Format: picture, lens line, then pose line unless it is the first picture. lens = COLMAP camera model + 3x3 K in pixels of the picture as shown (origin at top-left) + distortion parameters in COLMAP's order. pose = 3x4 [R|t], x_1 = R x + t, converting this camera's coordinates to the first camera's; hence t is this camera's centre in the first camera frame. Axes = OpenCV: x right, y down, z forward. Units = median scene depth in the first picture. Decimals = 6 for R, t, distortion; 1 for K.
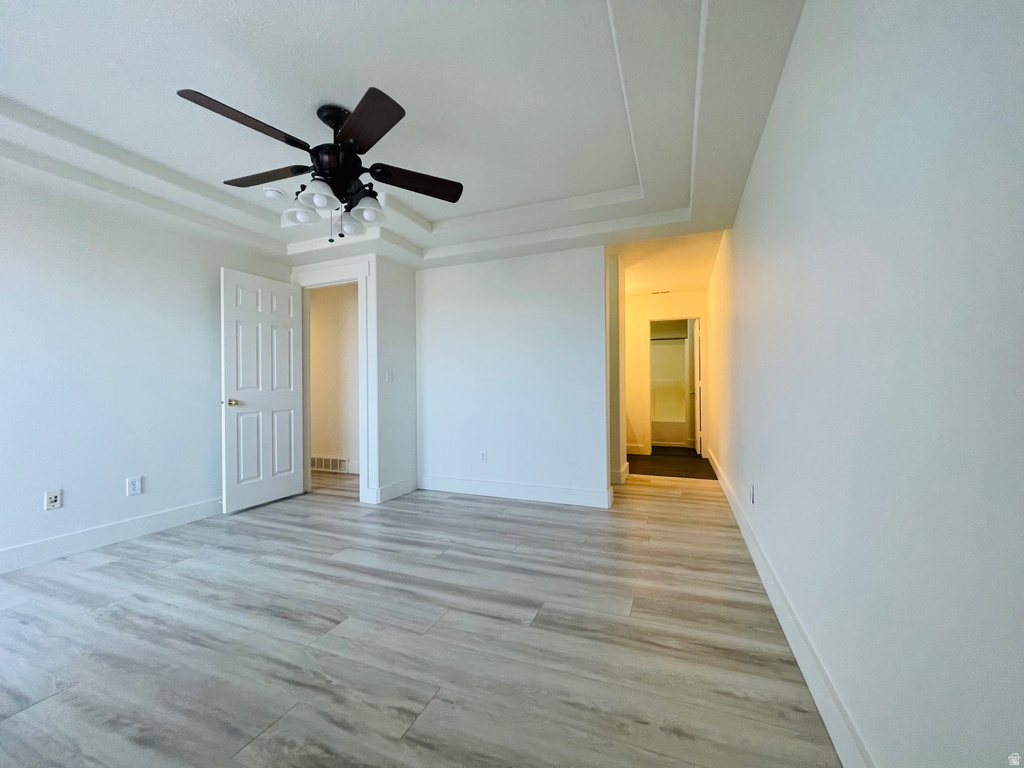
lens RADIAL K [[415.9, 0, 506.7], [0, 415.9, 377.0], [0, 0, 1]] dist [0.002199, -0.000936]
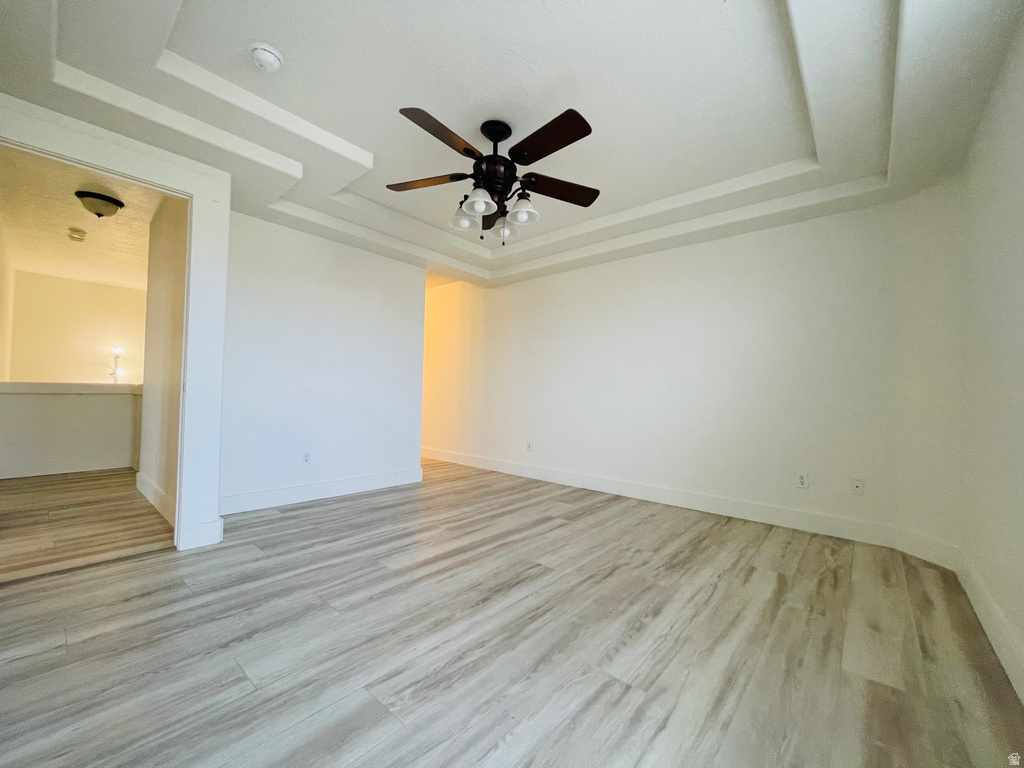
lens RADIAL K [[415.9, 0, 505.9], [0, 415.9, 386.7], [0, 0, 1]] dist [0.002199, -0.000936]
pose [[0.327220, 0.027224, 0.944556, -1.301023], [-0.054367, 0.998471, -0.009944, 0.047944], [-0.943383, -0.048099, 0.328200, 0.549235]]
